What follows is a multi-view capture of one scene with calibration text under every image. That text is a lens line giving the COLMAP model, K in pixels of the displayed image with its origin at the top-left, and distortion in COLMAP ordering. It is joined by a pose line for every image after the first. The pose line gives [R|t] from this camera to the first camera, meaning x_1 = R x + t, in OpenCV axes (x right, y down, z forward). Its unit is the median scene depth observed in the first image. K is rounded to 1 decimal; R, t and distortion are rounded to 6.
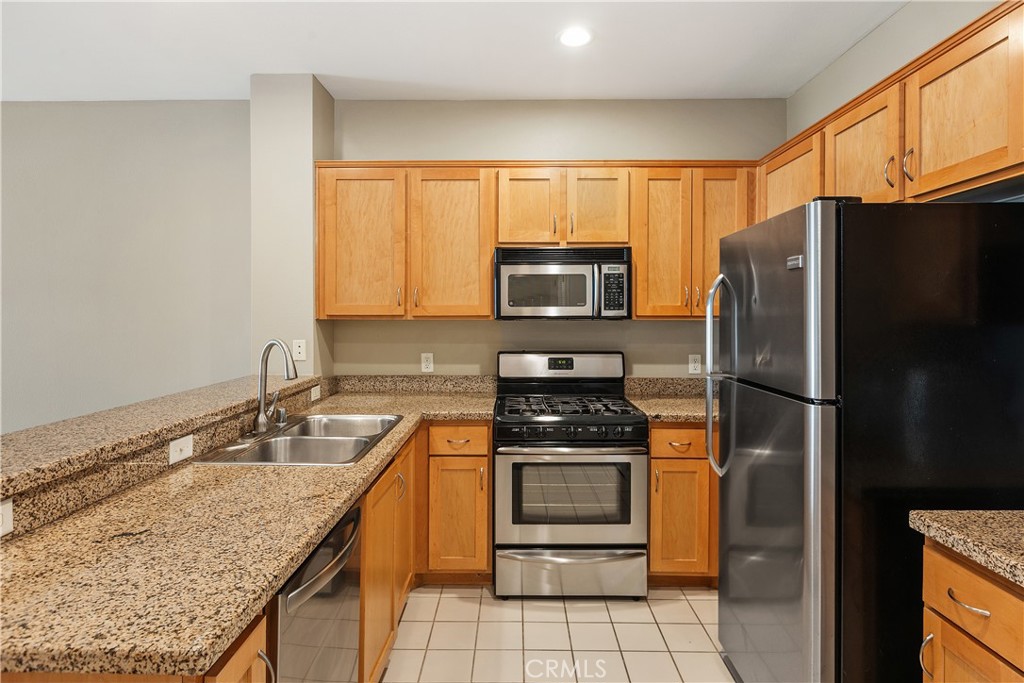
lens RADIAL K [[533.0, 0, 513.7], [0, 533.0, 317.2], [0, 0, 1]] dist [-0.001266, -0.001890]
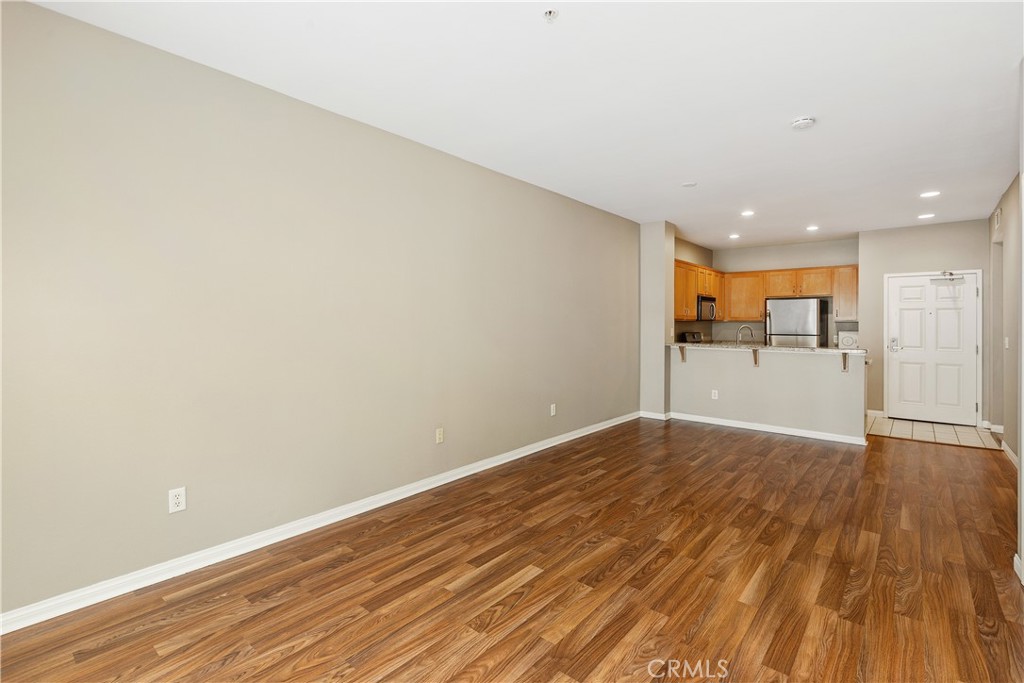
lens RADIAL K [[468.2, 0, 512.2], [0, 468.2, 317.6], [0, 0, 1]] dist [0.000026, -0.000698]
pose [[0.648312, 0.009571, 0.761315, -2.800717], [0.001362, 0.999905, -0.013730, 0.021447], [-0.761374, 0.009938, 0.648237, 0.149899]]
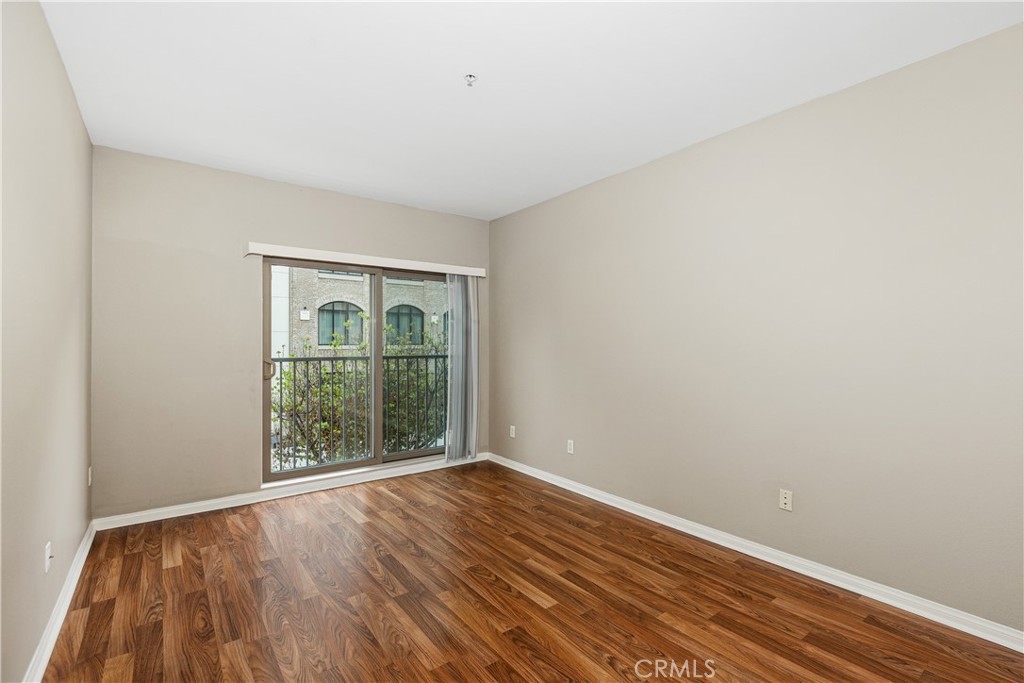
lens RADIAL K [[459.8, 0, 512.0], [0, 459.8, 341.5], [0, 0, 1]] dist [-0.000759, -0.000230]
pose [[0.607503, -0.001466, -0.794316, -0.675774], [-0.006434, 0.999956, -0.006767, 0.017391], [0.794291, 0.009222, 0.607467, 0.127464]]
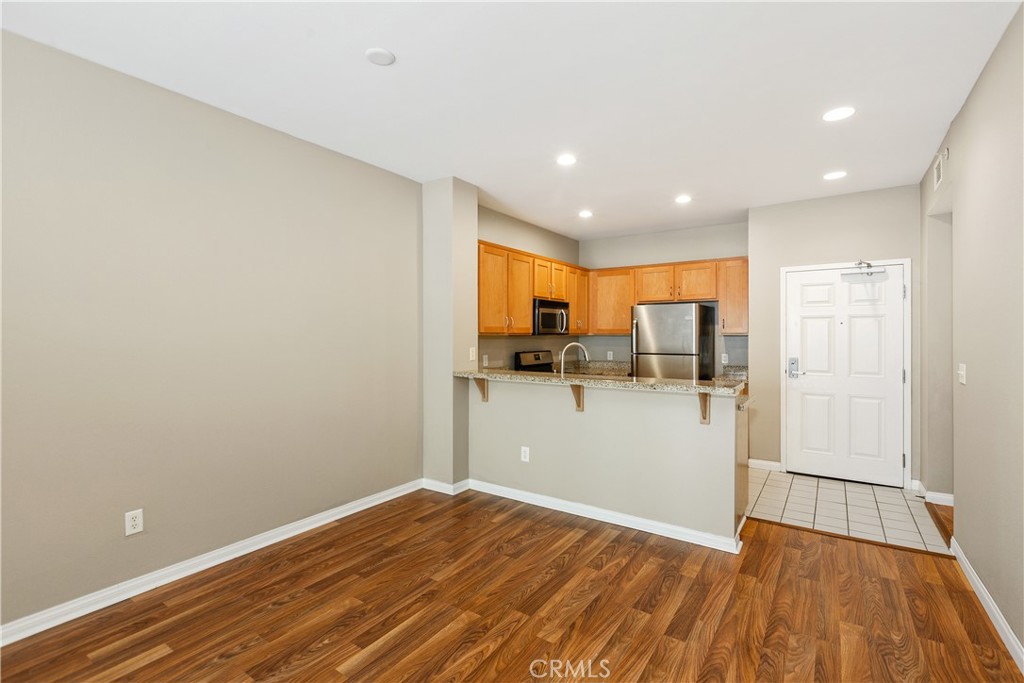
lens RADIAL K [[467.9, 0, 511.5], [0, 467.9, 330.9], [0, 0, 1]] dist [0.000935, 0.000074]
pose [[0.559440, 0.004537, 0.828859, -1.641994], [0.006640, 0.999928, -0.009955, 0.006289], [-0.828844, 0.011072, 0.559370, 0.114890]]
